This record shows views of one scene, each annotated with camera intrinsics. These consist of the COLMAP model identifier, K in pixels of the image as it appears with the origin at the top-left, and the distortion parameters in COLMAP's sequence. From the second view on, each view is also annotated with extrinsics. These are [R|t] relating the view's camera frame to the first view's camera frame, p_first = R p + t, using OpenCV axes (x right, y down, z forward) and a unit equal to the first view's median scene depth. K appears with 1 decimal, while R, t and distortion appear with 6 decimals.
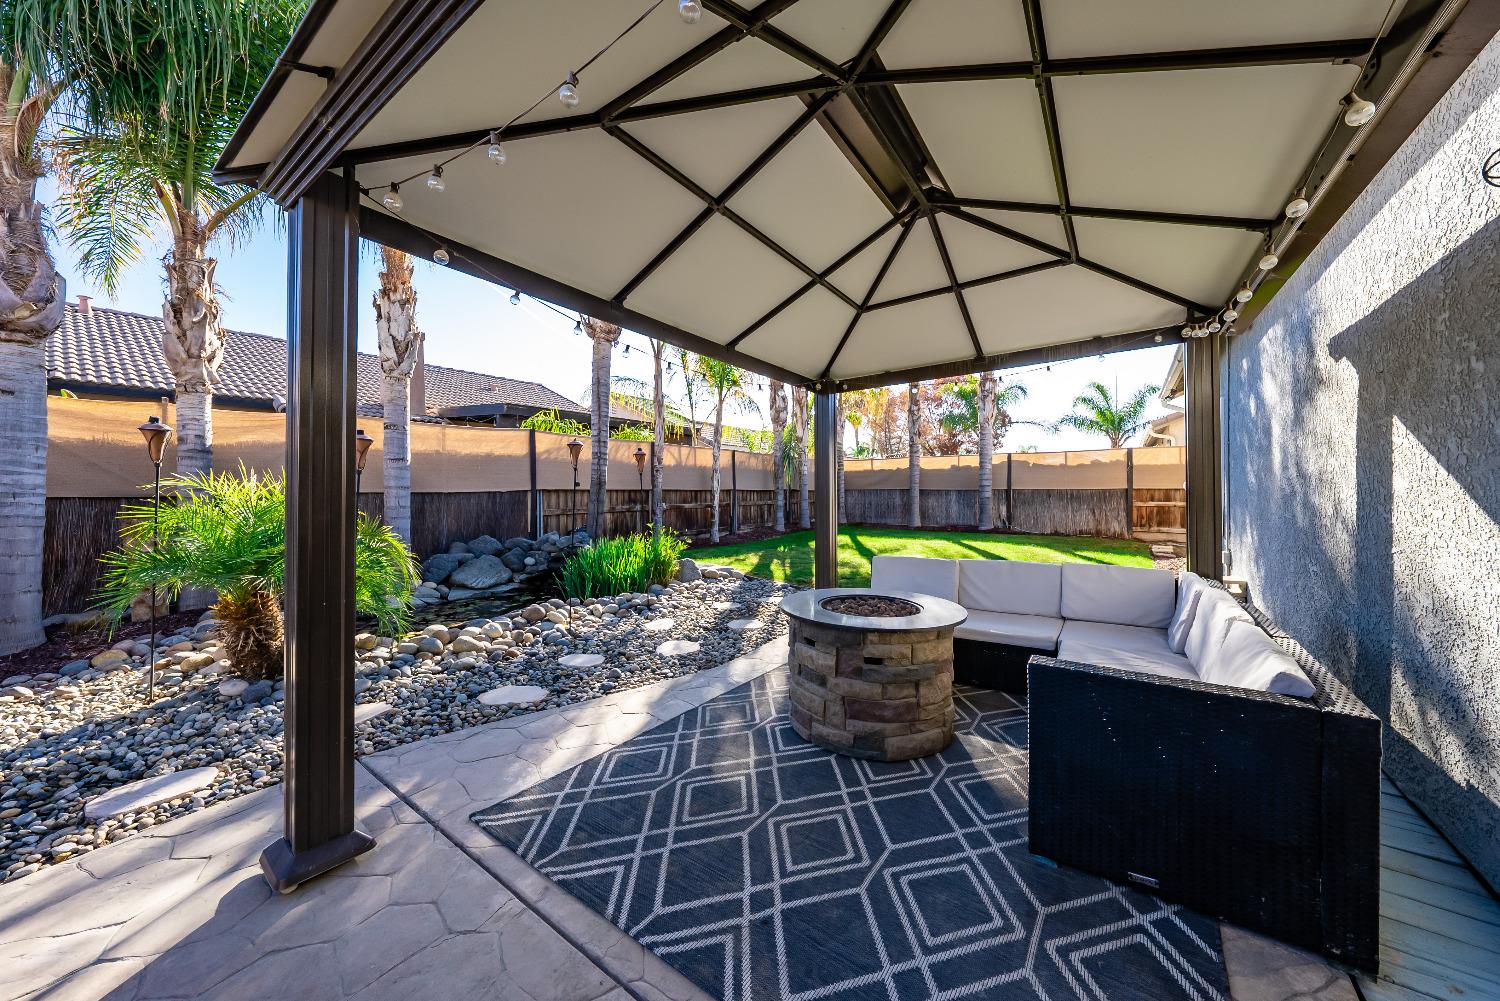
lens RADIAL K [[521.1, 0, 747.6], [0, 521.1, 489.8], [0, 0, 1]] dist [-0.000621, -0.000031]
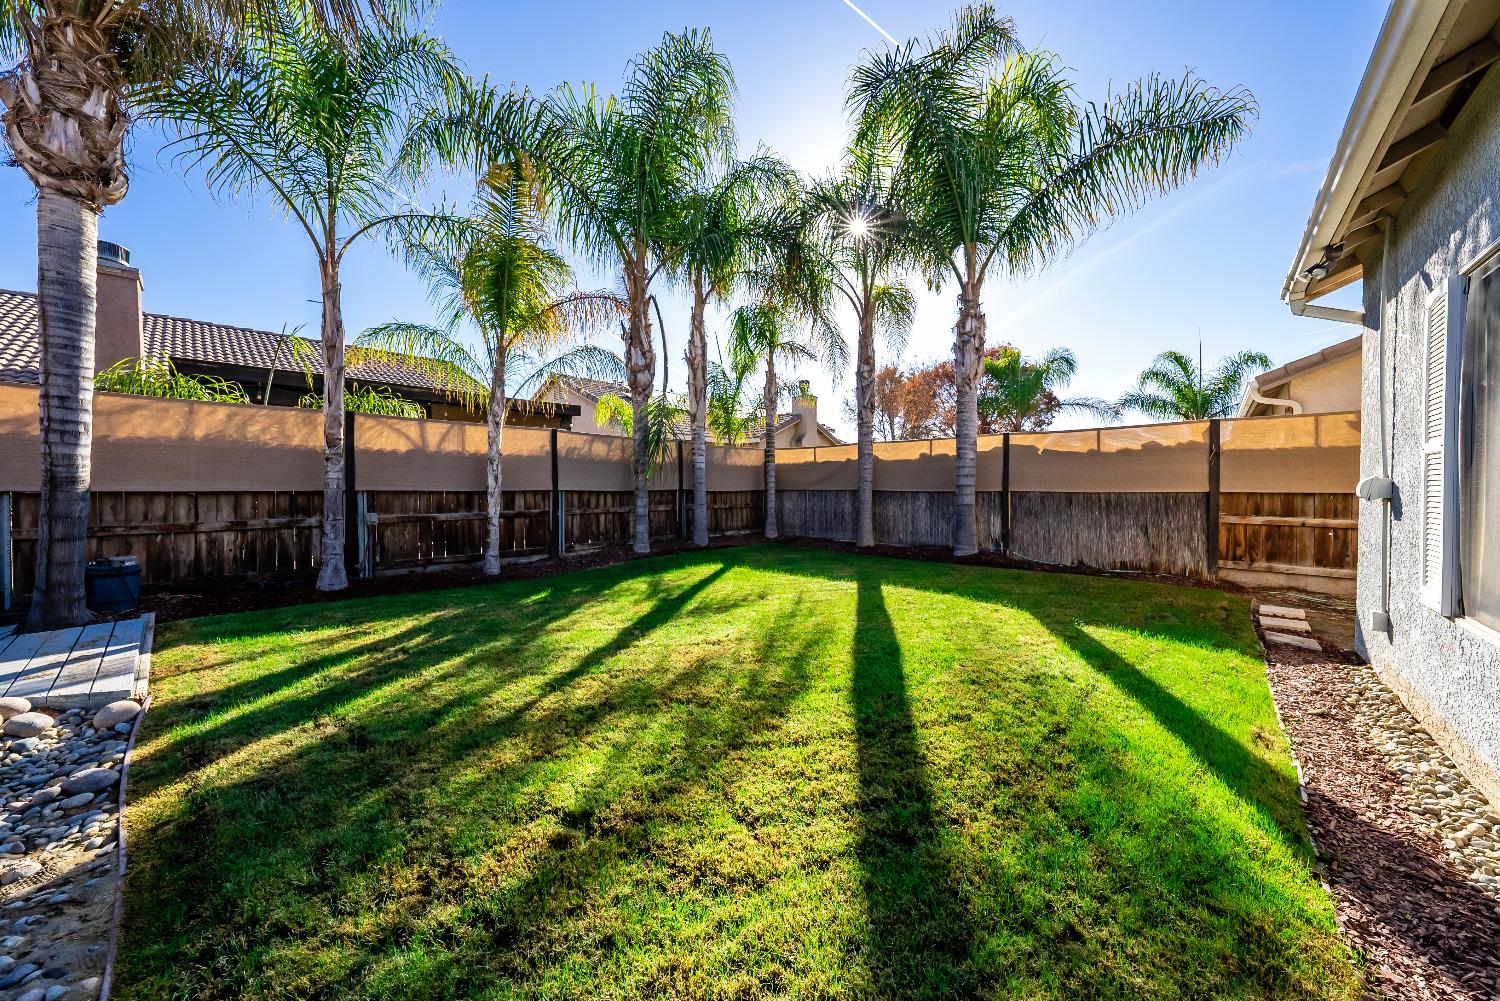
lens RADIAL K [[514.1, 0, 752.0], [0, 514.1, 493.2], [0, 0, 1]] dist [-0.001178, -0.000128]
pose [[0.994417, 0.004910, -0.105407, 0.286526], [-0.003678, 0.999923, 0.011880, -0.005422], [0.105457, -0.011426, 0.994358, 0.382863]]
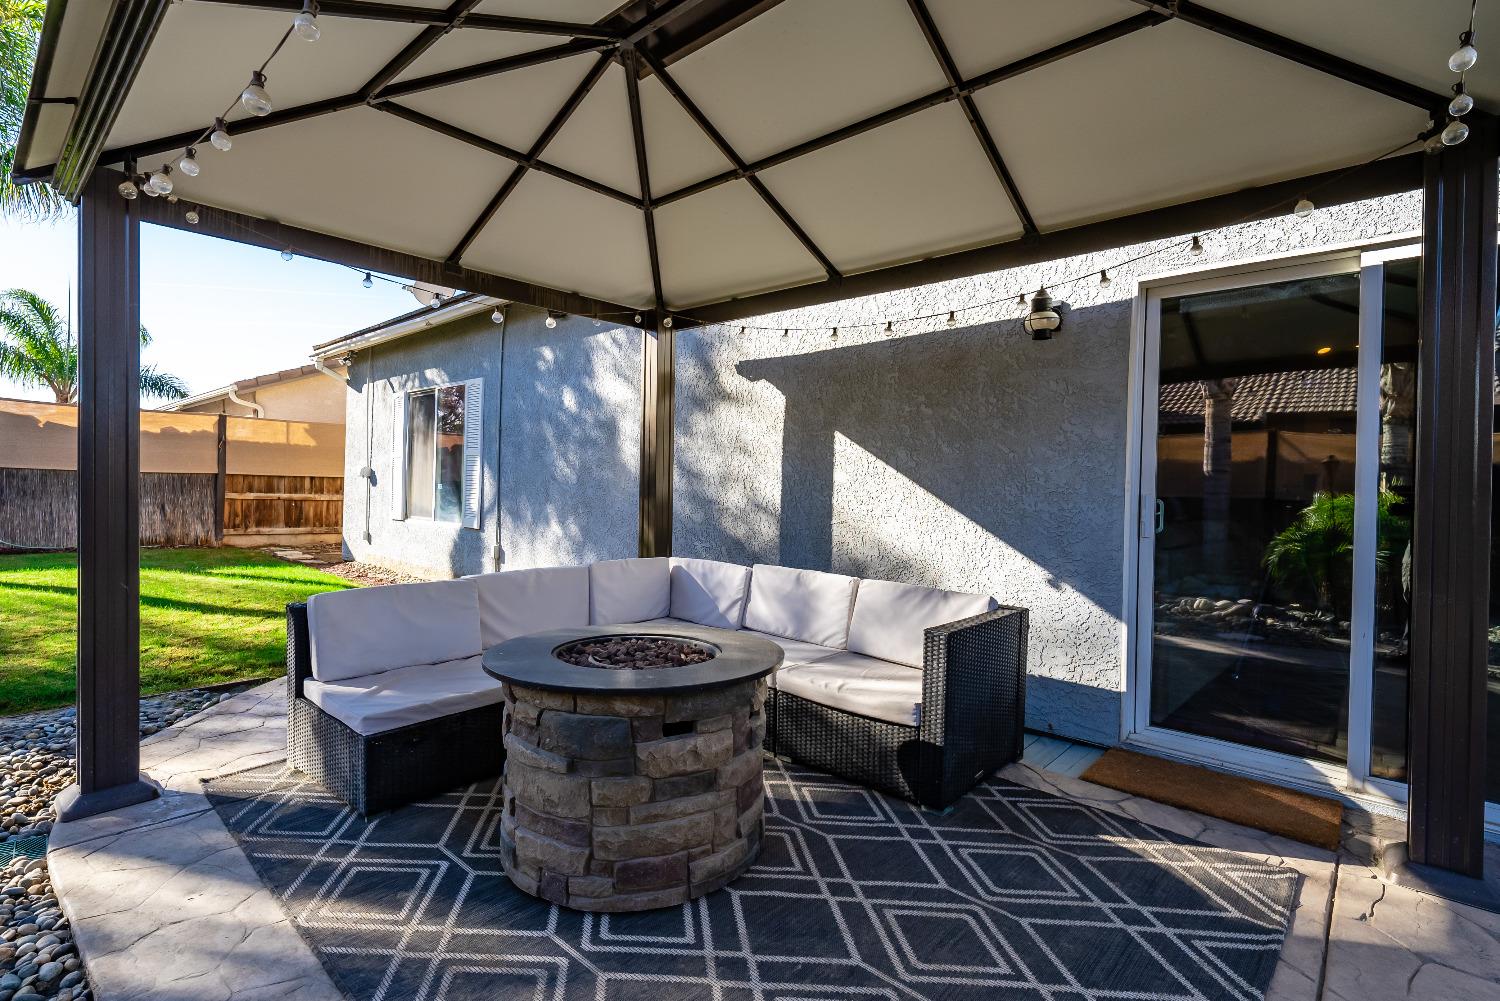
lens RADIAL K [[705.7, 0, 781.4], [0, 705.7, 486.5], [0, 0, 1]] dist [0.003708, 0.000570]
pose [[0.083302, 0.011356, 0.996460, -0.134790], [-0.022557, 0.999700, -0.009508, 0.006721], [-0.996269, -0.021685, 0.083533, 0.174355]]
